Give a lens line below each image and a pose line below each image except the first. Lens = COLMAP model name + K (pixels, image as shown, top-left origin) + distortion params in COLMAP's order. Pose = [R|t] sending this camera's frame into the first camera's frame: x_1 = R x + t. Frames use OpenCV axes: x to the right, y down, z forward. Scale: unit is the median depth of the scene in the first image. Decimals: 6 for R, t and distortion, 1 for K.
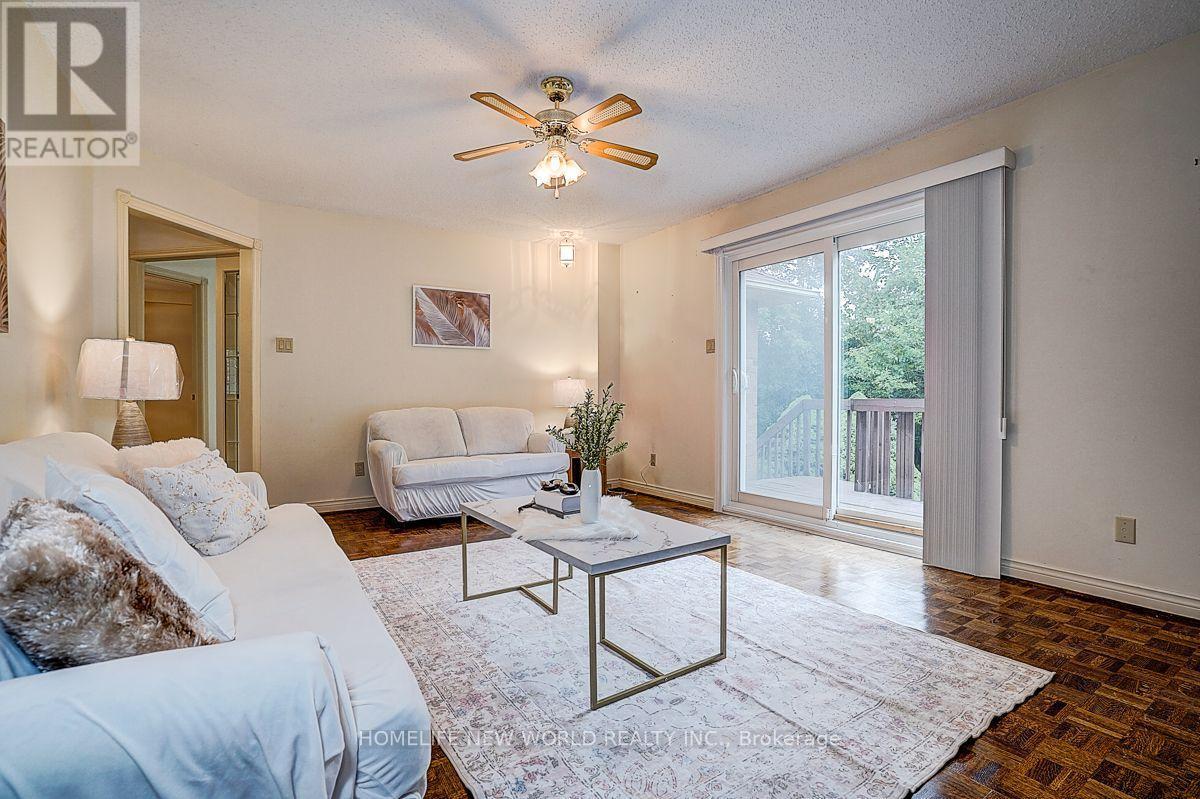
lens RADIAL K [[564.0, 0, 606.7], [0, 564.0, 403.6], [0, 0, 1]] dist [-0.030625, 0.000270]
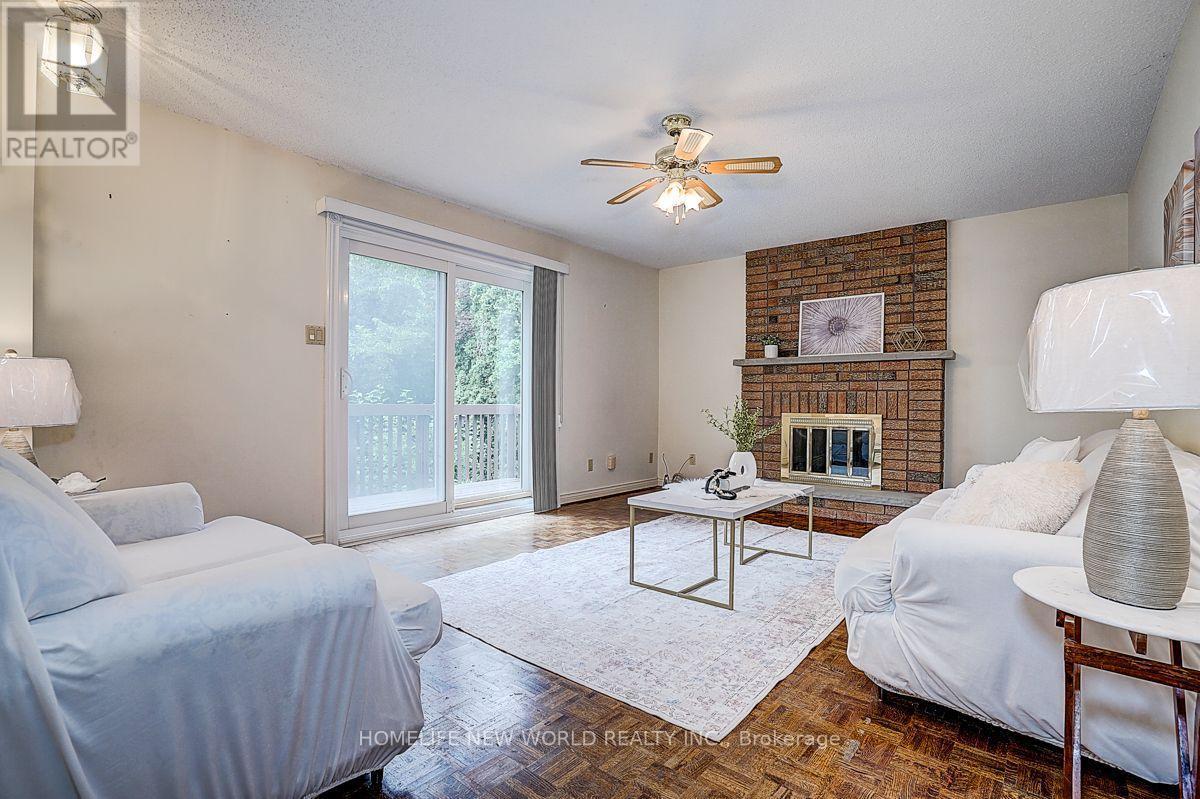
lens RADIAL K [[564.0, 0, 606.7], [0, 564.0, 403.6], [0, 0, 1]] dist [-0.030625, 0.000270]
pose [[-0.291064, -0.006015, 0.956685, -1.024000], [0.008687, 0.999922, 0.008930, -0.023299], [-0.956664, 0.010910, -0.290989, 1.346195]]
